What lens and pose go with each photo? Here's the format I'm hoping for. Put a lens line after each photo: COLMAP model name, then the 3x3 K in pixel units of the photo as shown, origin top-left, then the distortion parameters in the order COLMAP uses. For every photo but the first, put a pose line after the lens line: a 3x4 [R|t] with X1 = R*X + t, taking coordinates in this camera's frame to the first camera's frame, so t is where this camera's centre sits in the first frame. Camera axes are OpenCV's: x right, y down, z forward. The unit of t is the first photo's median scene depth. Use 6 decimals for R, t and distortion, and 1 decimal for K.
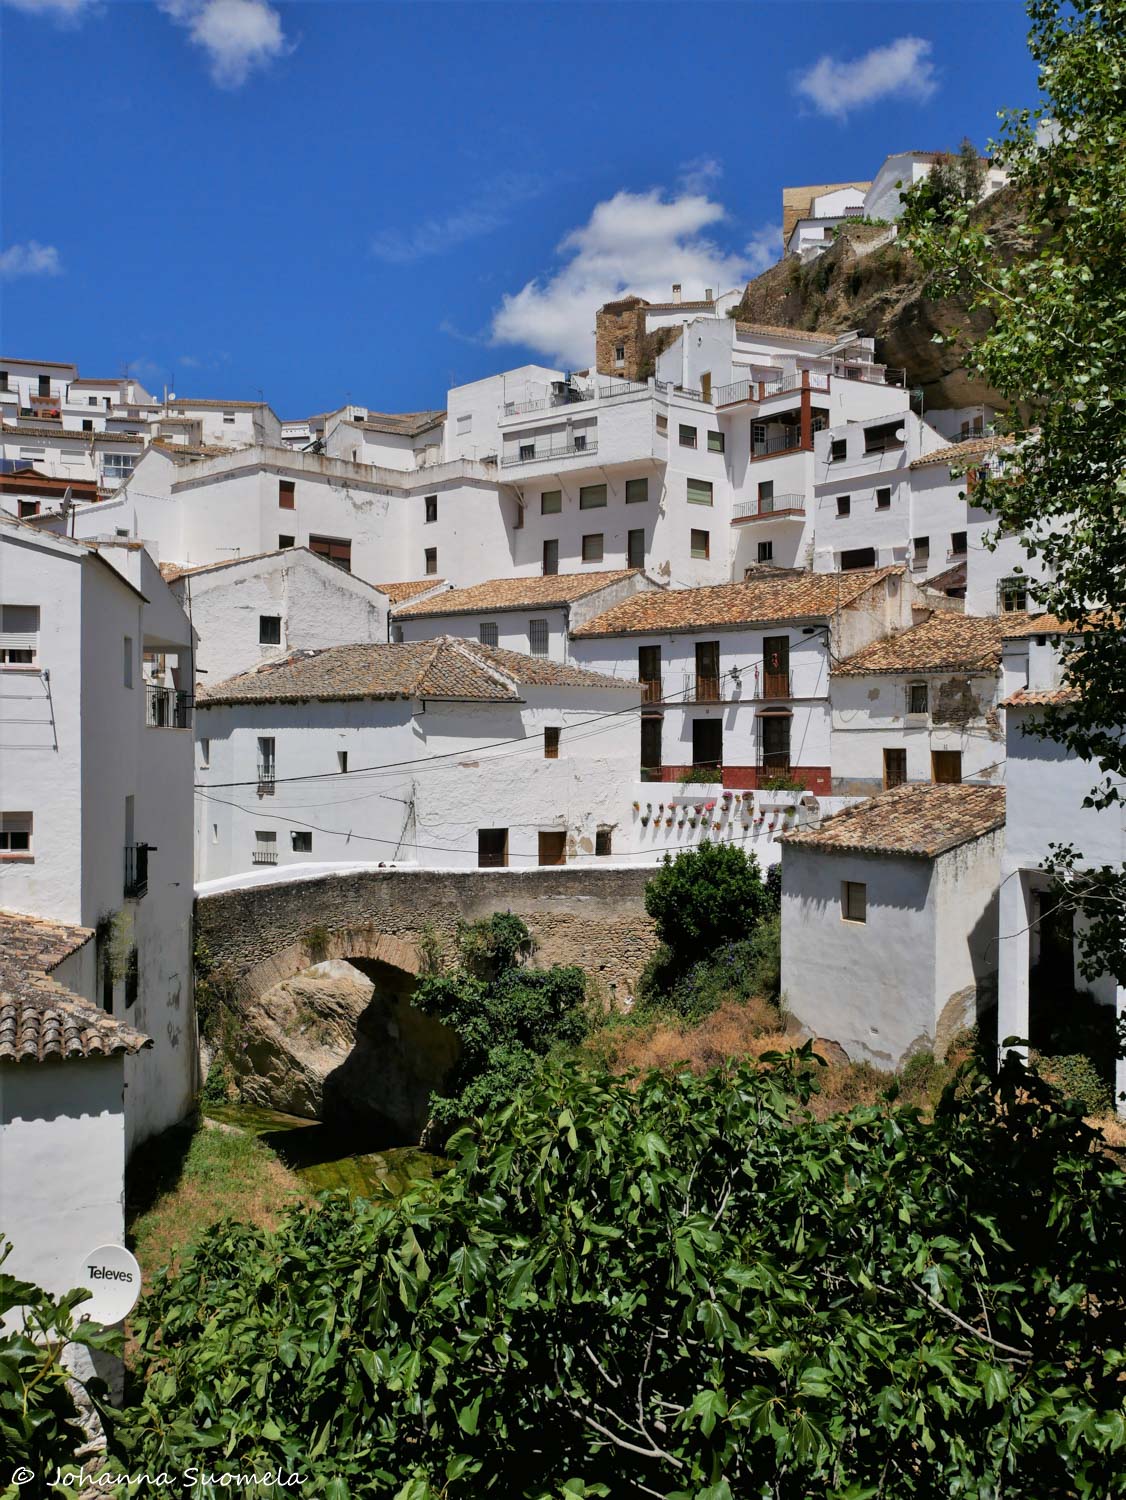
lens RADIAL K [[1405.6, 0, 563.0], [0, 1405.6, 750.0], [0, 0, 1]] dist [-0.045285, -0.008945]
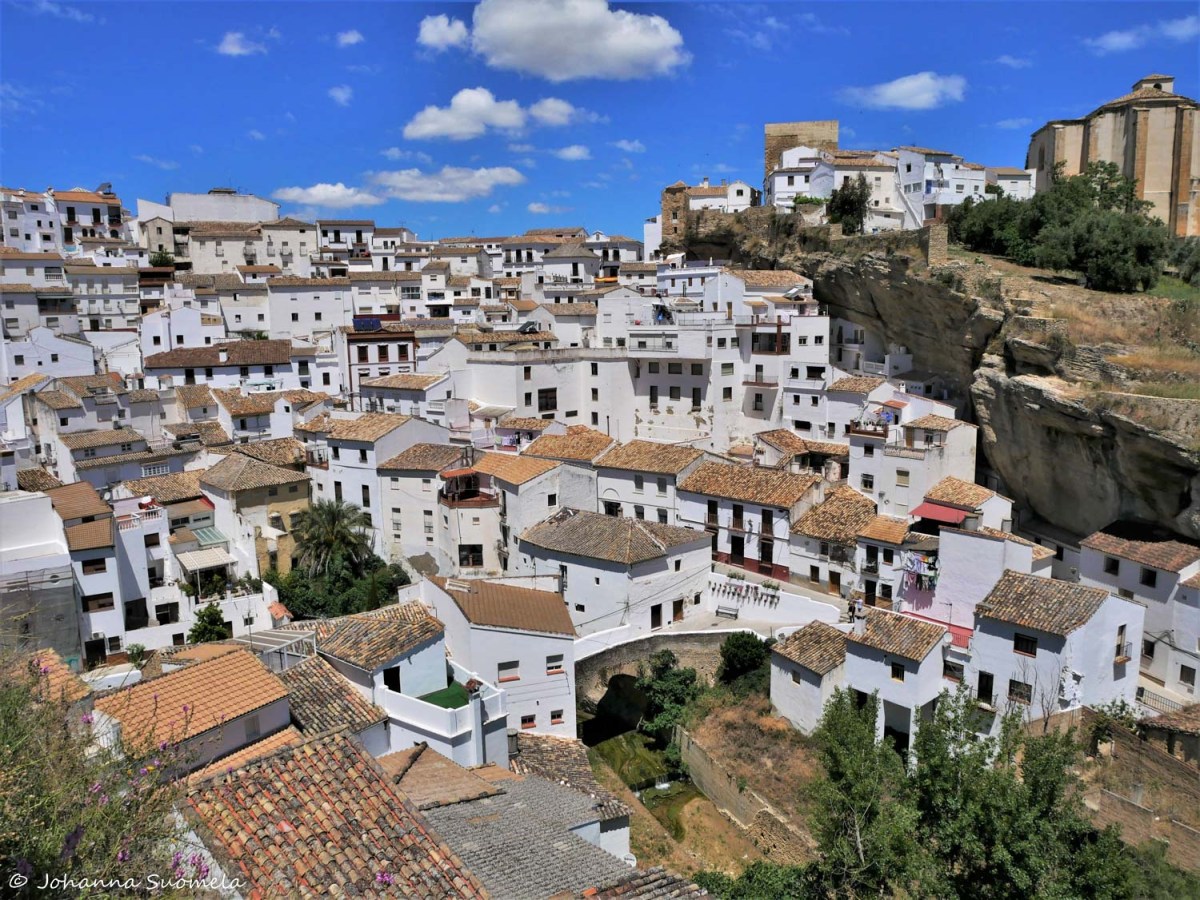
lens RADIAL K [[898.6, 0, 600.0], [0, 898.6, 450.0], [0, 0, 1]] dist [-0.096363, 0.001590]
pose [[0.999736, -0.015768, -0.016715, -0.081414], [0.018235, 0.987021, 0.159556, -0.326477], [0.013983, -0.159818, 0.987047, -0.379076]]
